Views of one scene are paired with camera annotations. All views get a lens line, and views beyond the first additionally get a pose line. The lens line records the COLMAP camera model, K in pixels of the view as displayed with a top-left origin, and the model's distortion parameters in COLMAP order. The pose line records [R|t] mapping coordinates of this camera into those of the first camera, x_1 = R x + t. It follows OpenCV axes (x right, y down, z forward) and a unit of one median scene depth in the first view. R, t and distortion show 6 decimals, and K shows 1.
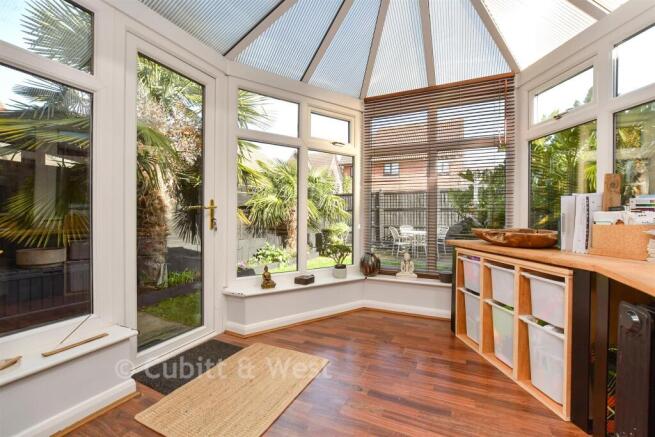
lens RADIAL K [[285.1, 0, 328.1], [0, 285.1, 220.2], [0, 0, 1]] dist [-0.002337, -0.000121]
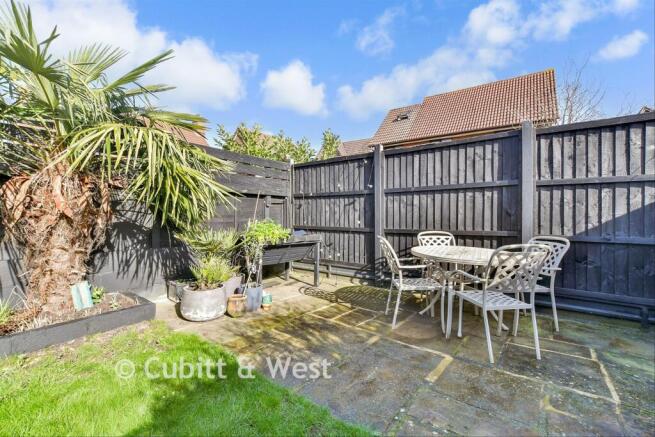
lens RADIAL K [[285.1, 0, 327.8], [0, 285.1, 215.8], [0, 0, 1]] dist [-0.002337, -0.000121]
pose [[0.980949, 0.002415, -0.194252, 0.195461], [-0.001925, 0.999994, 0.002709, -0.002181], [0.194257, -0.002283, 0.980948, 0.565765]]
